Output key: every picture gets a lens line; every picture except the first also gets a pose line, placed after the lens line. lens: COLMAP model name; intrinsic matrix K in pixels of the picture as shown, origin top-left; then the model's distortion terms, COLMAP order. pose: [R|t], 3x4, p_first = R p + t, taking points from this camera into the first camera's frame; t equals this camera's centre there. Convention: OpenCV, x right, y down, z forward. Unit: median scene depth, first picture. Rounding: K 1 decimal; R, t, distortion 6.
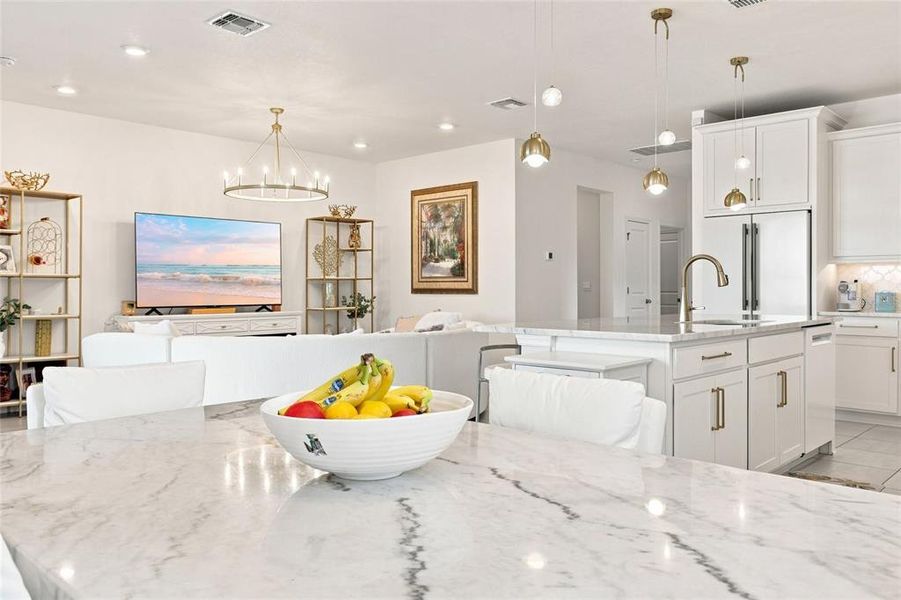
lens RADIAL K [[697.2, 0, 449.9], [0, 697.2, 290.3], [0, 0, 1]] dist [-0.003808, -0.002198]
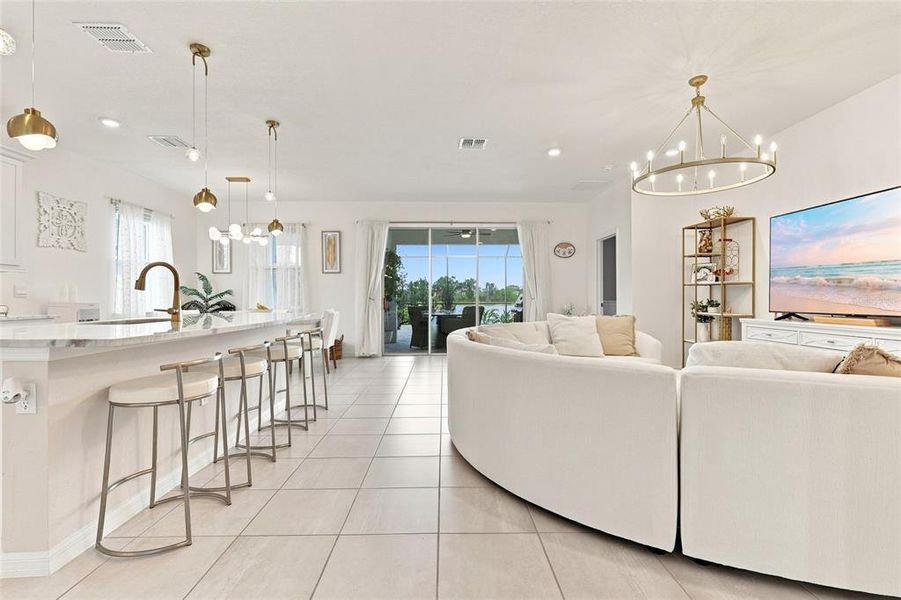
lens RADIAL K [[372.0, 0, 436.5], [0, 372.0, 336.5], [0, 0, 1]] dist [-0.048067, -0.007650]
pose [[-0.707237, 0.080607, -0.702366, 0.272837], [-0.001528, 0.993302, 0.115534, 0.000775], [0.706975, 0.082783, -0.702377, 1.060414]]
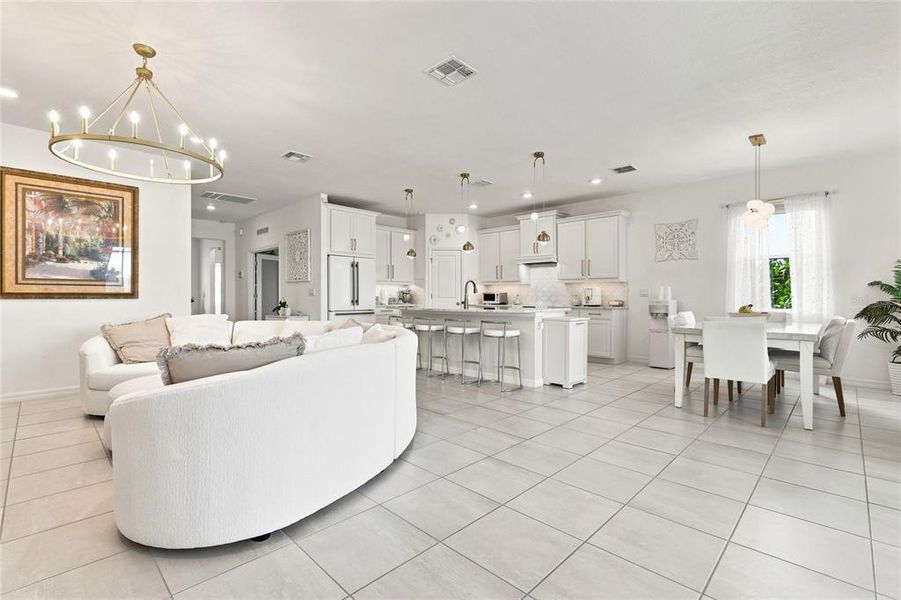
lens RADIAL K [[405.4, 0, 450.5], [0, 405.4, 300.0], [0, 0, 1]] dist [-0.001785, -0.000069]
pose [[0.014034, -0.006598, 0.999880, -0.680175], [0.002190, 0.999976, 0.006568, 0.005922], [-0.999899, 0.002097, 0.014048, 0.668916]]
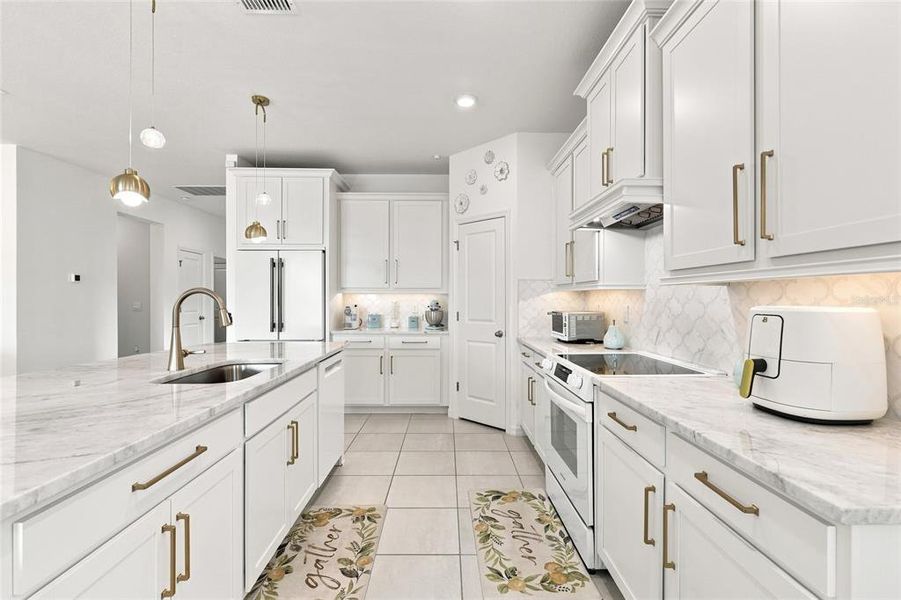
lens RADIAL K [[405.4, 0, 450.5], [0, 405.4, 300.0], [0, 0, 1]] dist [-0.001785, -0.000069]
pose [[0.714253, 0.000561, 0.699887, 0.151989], [-0.000077, 1.000000, -0.000723, -0.023185], [-0.699888, 0.000462, 0.714253, 0.288063]]
